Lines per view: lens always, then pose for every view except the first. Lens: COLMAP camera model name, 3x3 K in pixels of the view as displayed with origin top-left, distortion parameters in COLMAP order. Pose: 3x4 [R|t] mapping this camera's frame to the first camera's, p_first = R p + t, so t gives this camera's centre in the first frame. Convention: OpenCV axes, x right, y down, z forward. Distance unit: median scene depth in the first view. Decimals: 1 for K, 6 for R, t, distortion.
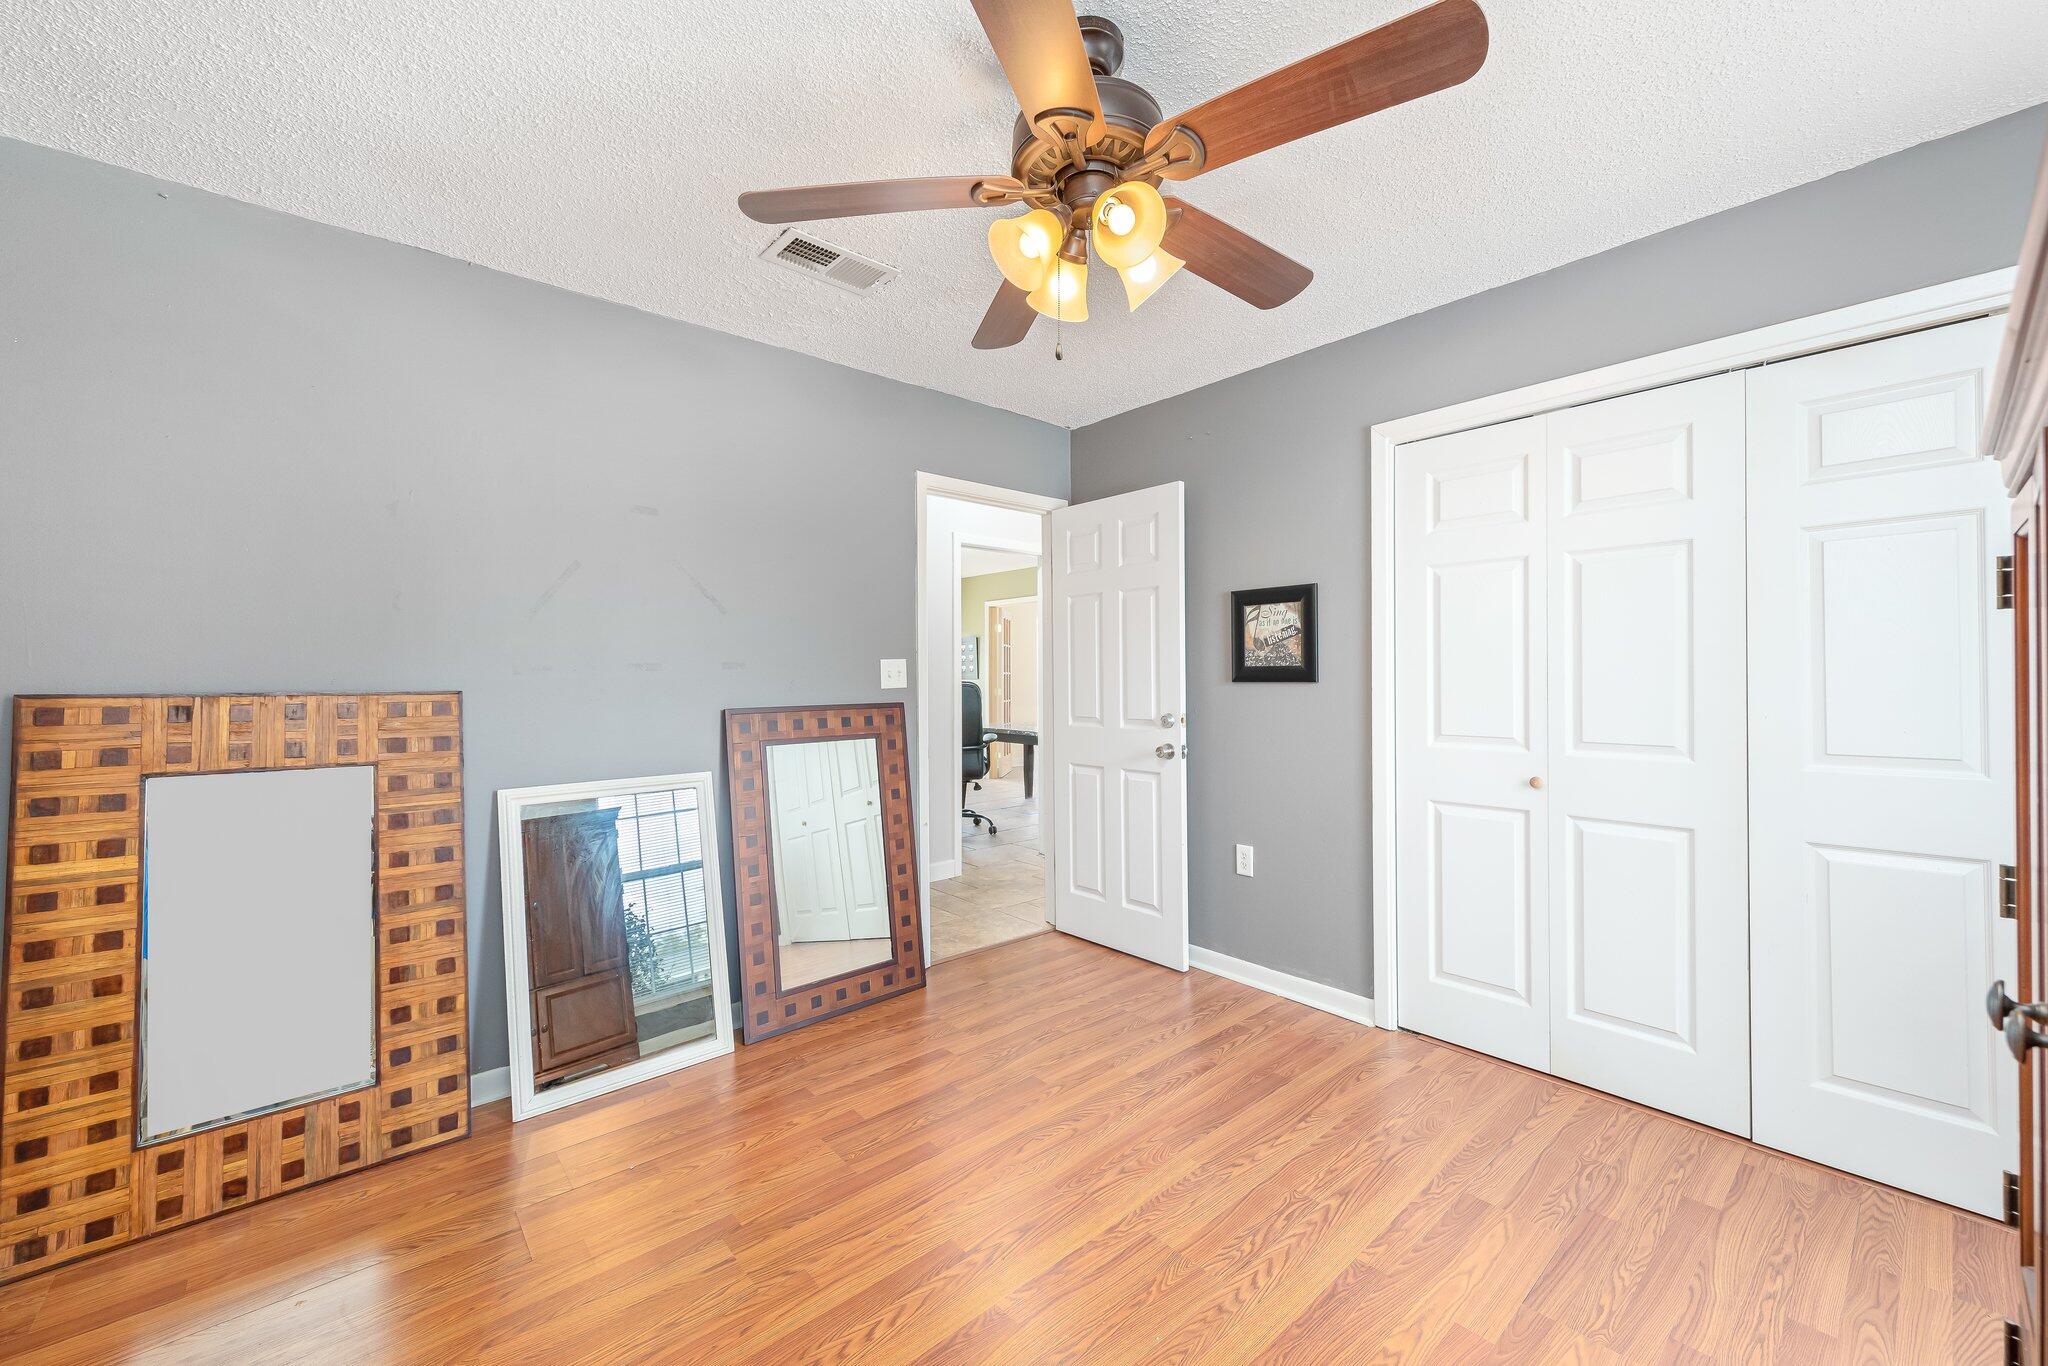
lens RADIAL K [[799.8, 0, 1026.4], [0, 799.8, 677.5], [0, 0, 1]] dist [0.003548, -0.000460]
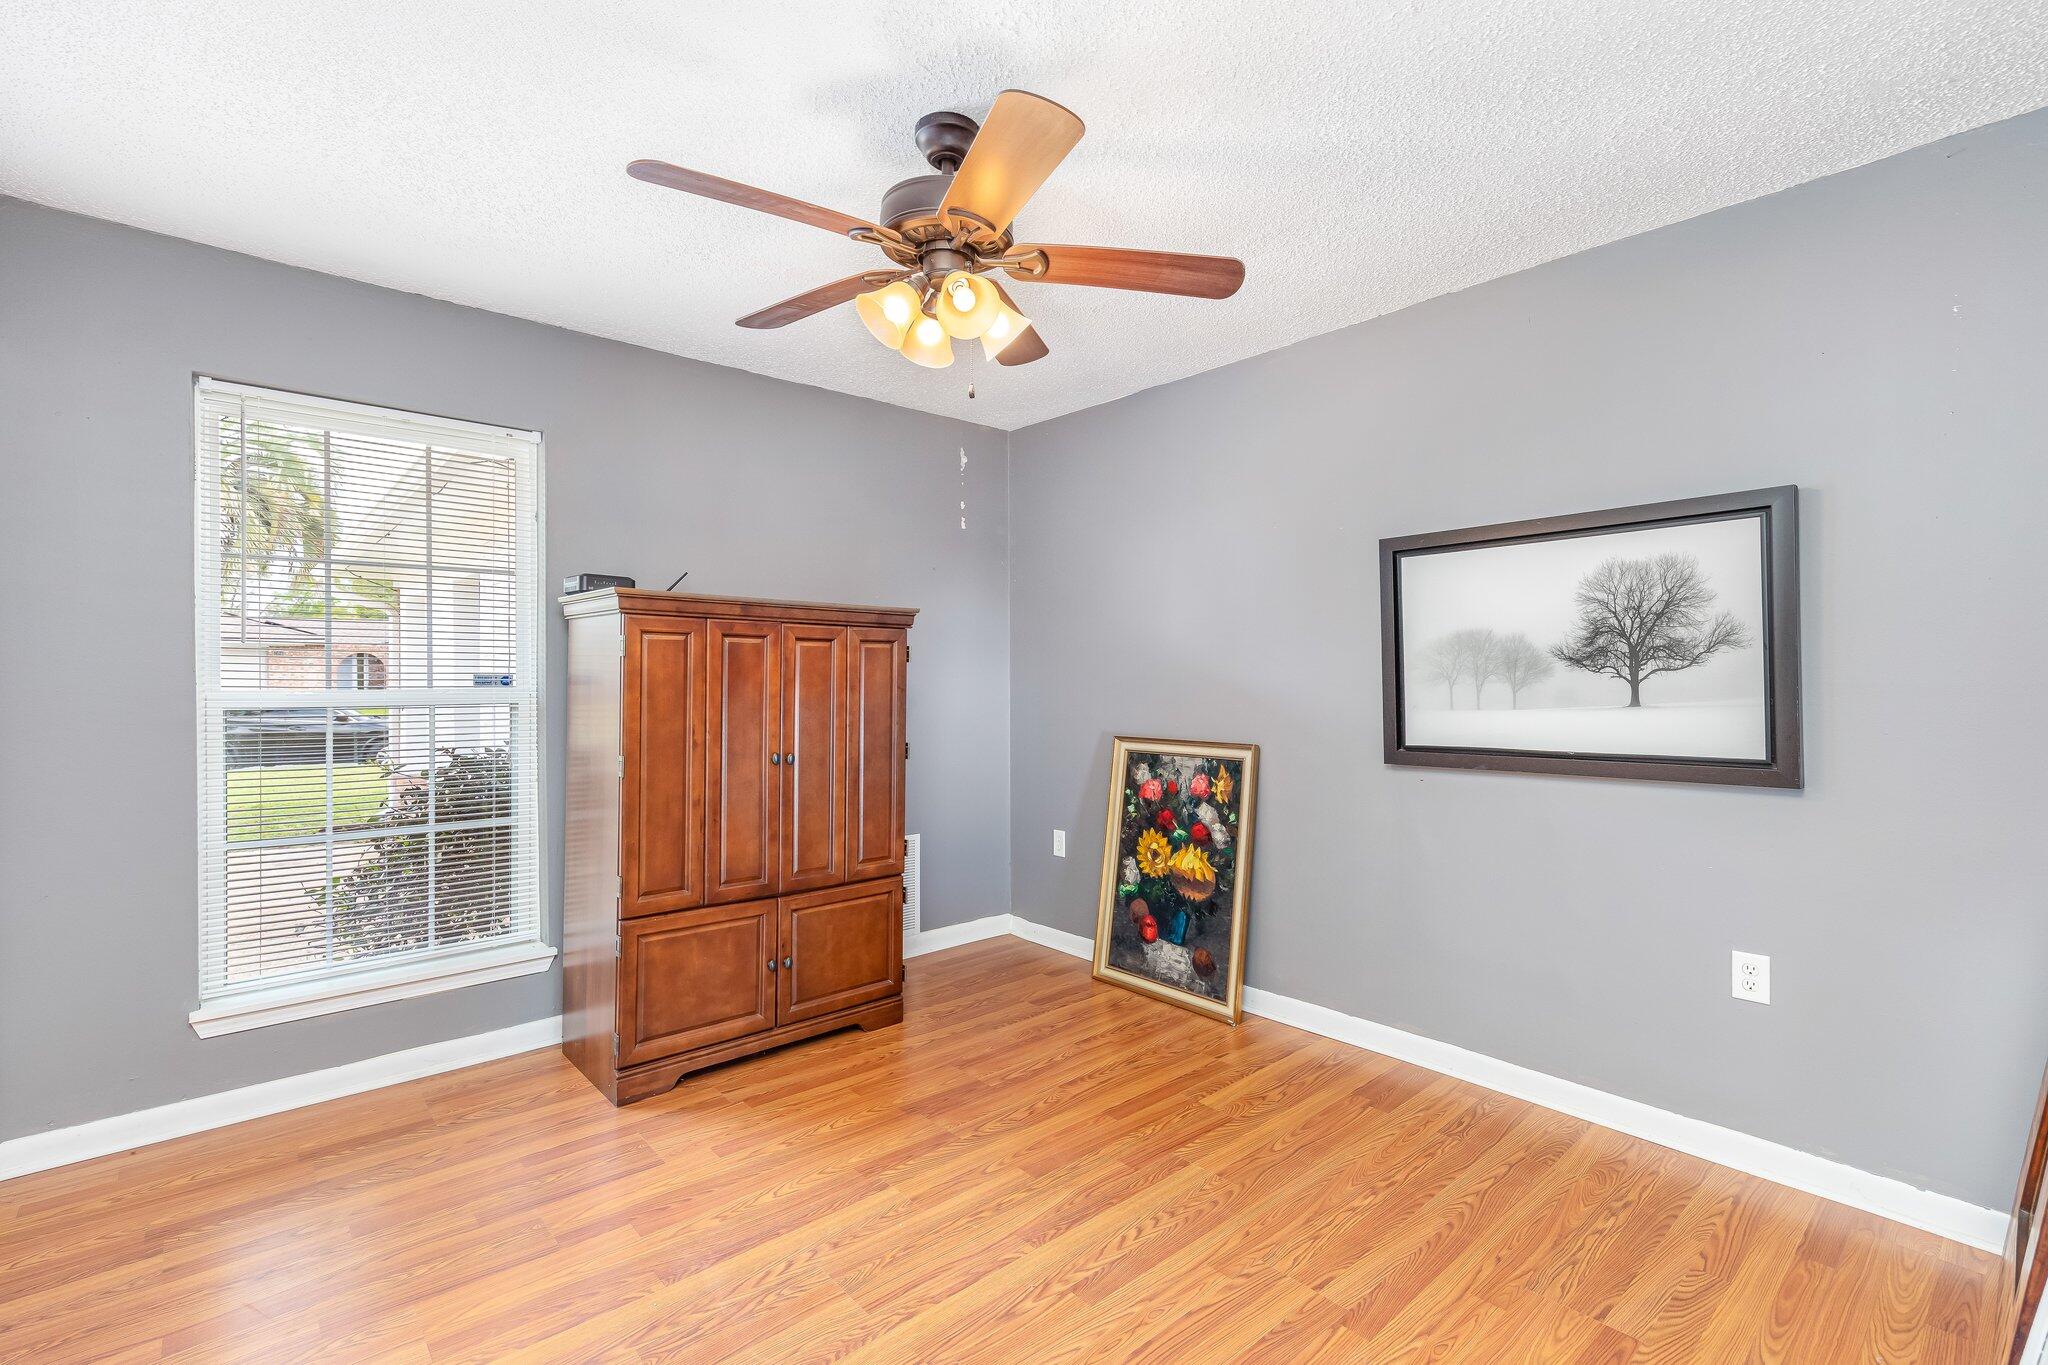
lens RADIAL K [[908.8, 0, 1024.0], [0, 908.8, 682.5], [0, 0, 1]] dist [0.002313, 0.001525]
pose [[-0.999919, 0.009171, -0.008842, -0.016686], [0.009189, 0.999956, -0.002088, 0.002738], [0.008822, -0.002169, -0.999959, 2.084613]]
